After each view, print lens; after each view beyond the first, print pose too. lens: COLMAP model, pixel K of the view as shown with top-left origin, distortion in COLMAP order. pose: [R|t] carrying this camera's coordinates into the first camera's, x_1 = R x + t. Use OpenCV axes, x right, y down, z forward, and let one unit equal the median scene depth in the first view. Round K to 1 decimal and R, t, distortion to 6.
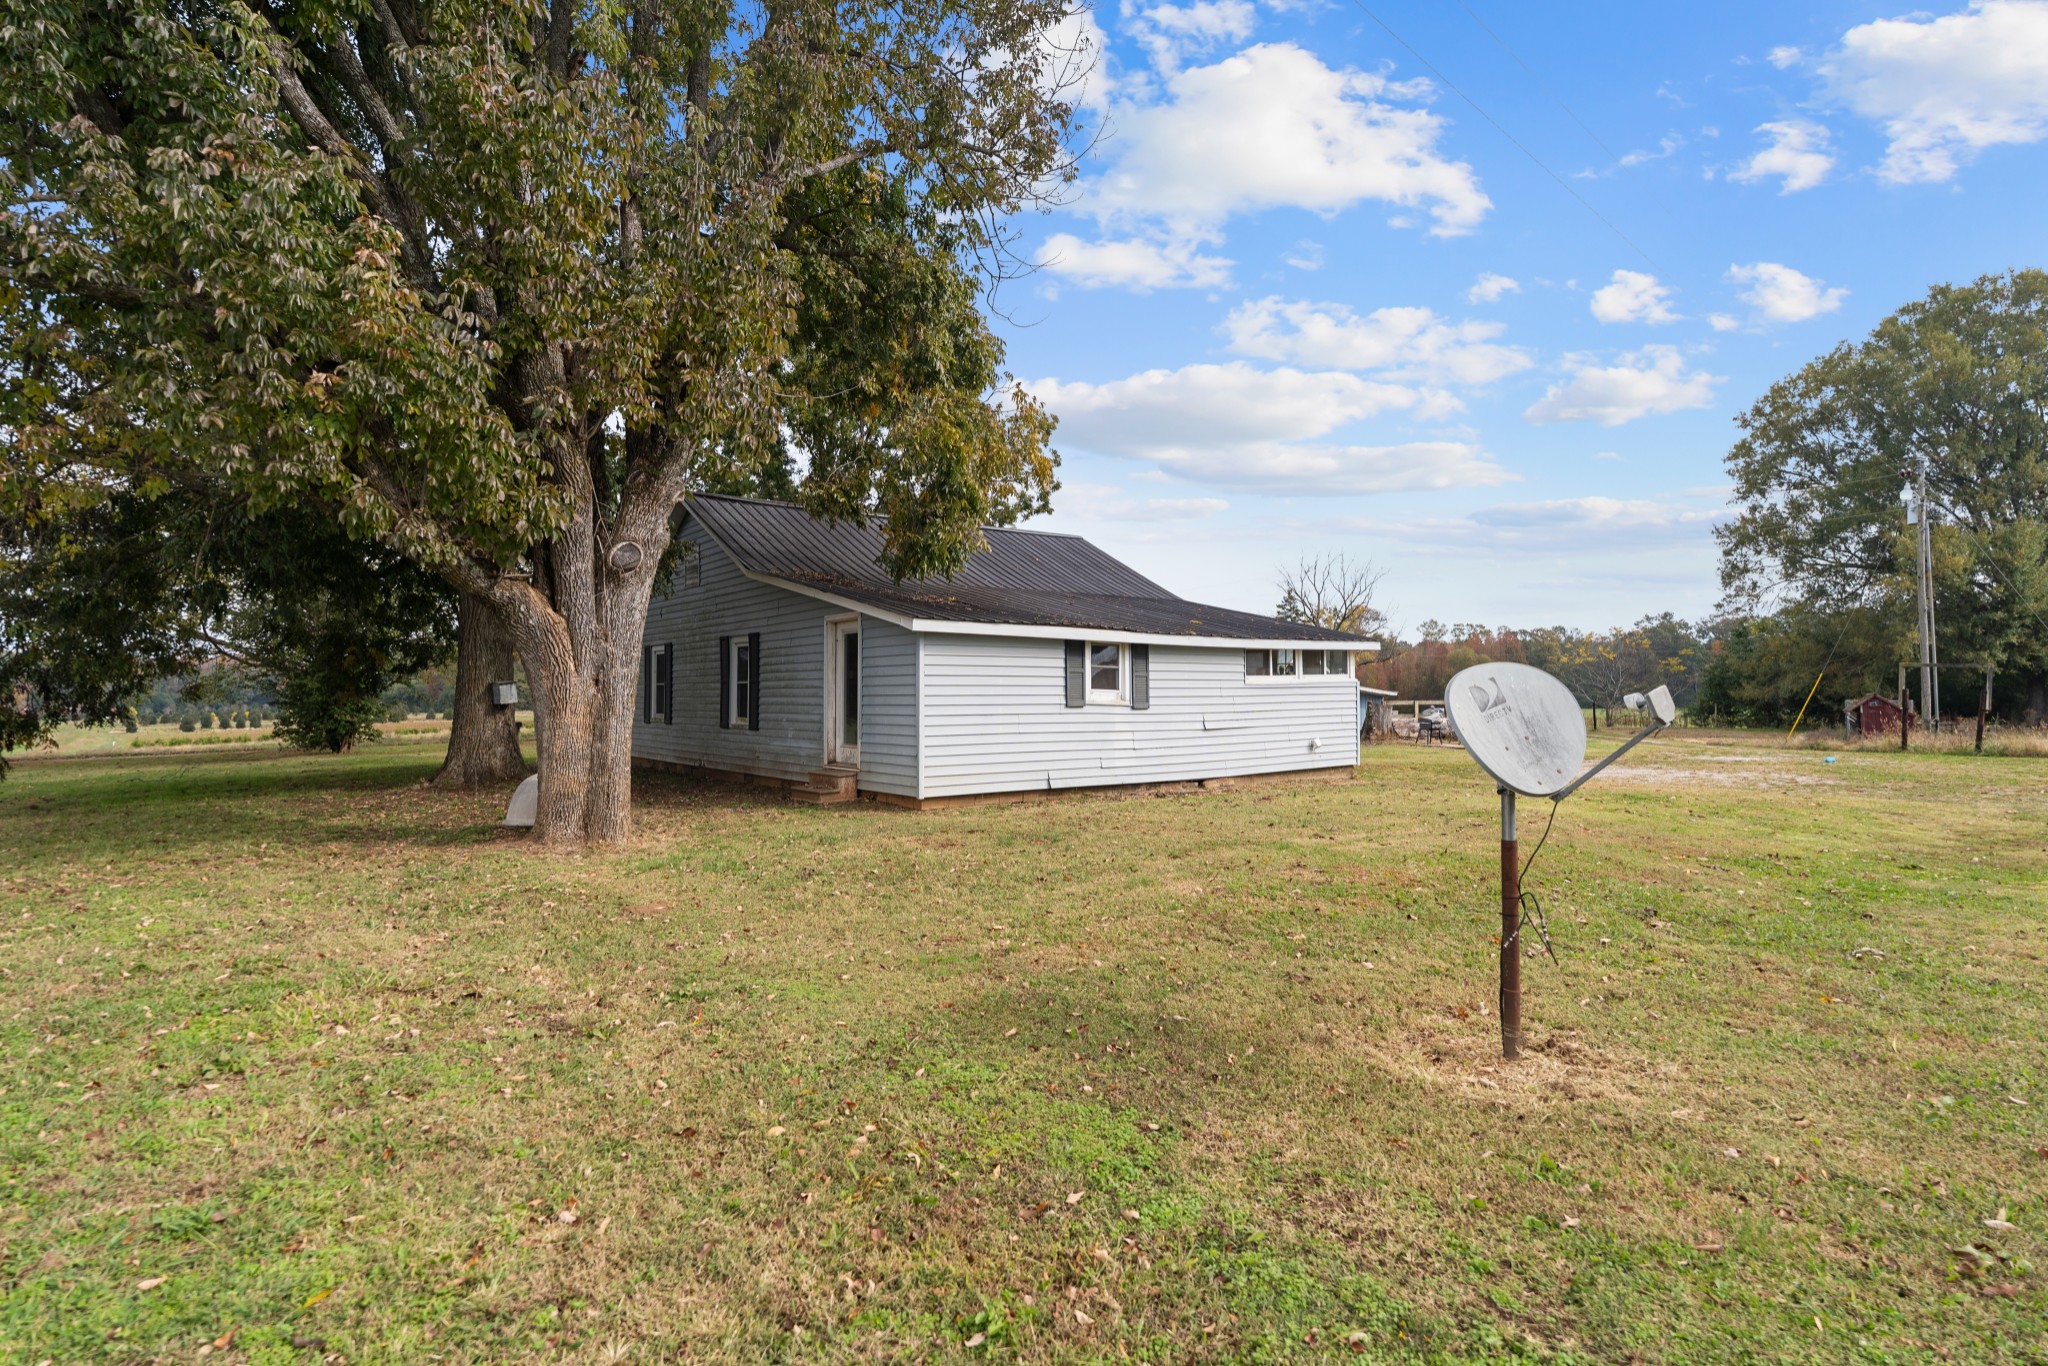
lens RADIAL K [[956.4, 0, 1024.4], [0, 956.4, 691.5], [0, 0, 1]] dist [-0.001411, -0.000229]
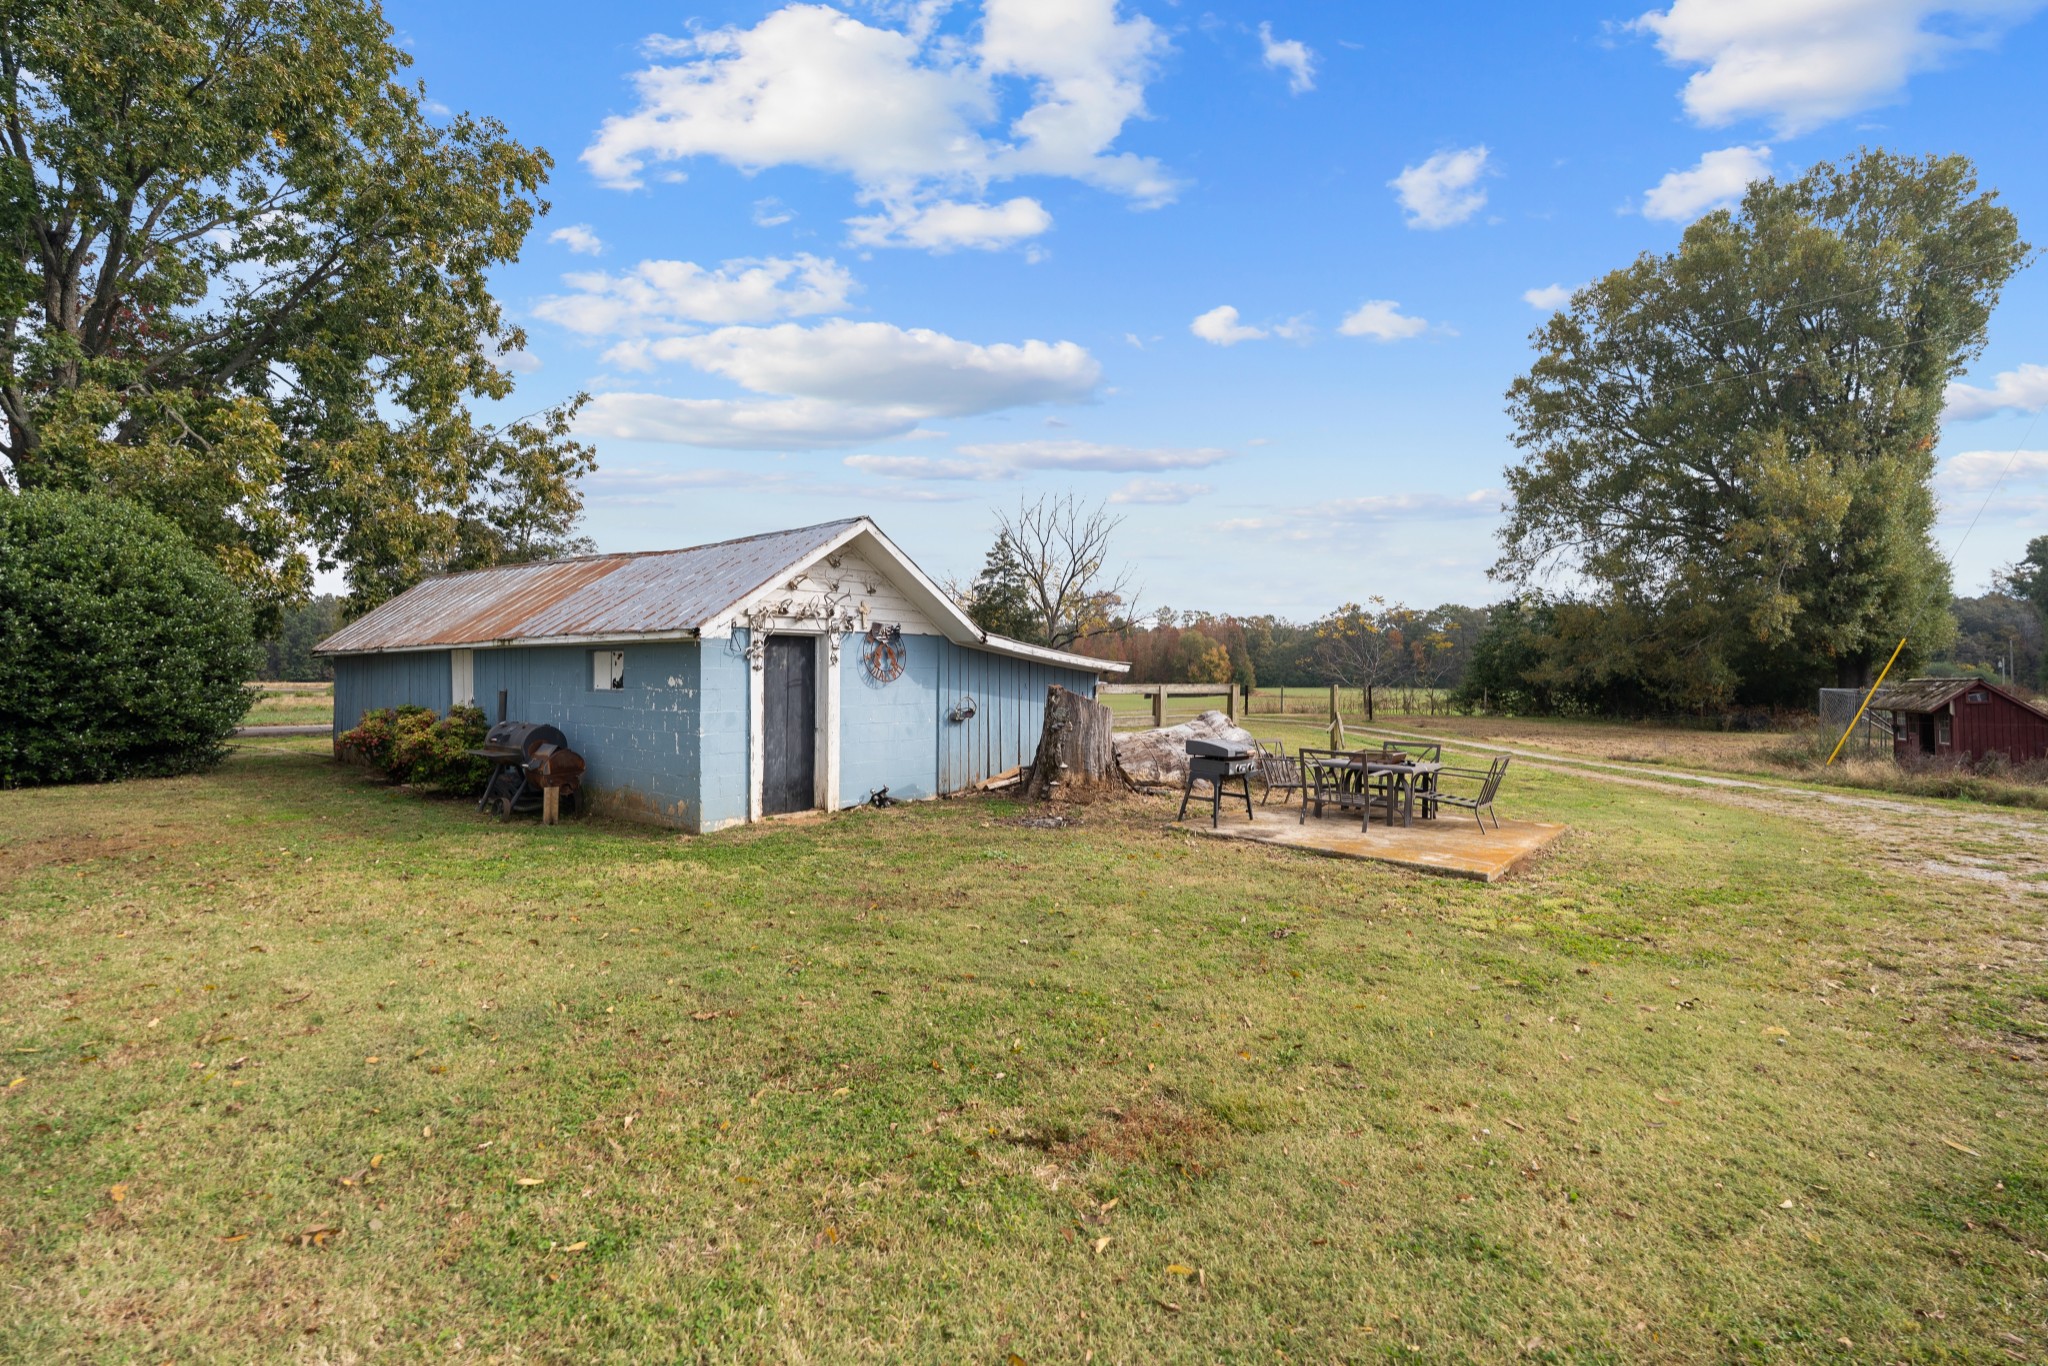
lens RADIAL K [[914.8, 0, 1014.8], [0, 914.8, 686.7], [0, 0, 1]] dist [-0.001583, 0.000398]
pose [[0.971061, 0.007220, 0.238724, 0.132817], [-0.012127, 0.999744, 0.019094, 0.001951], [-0.238525, -0.021437, 0.970900, 0.336867]]
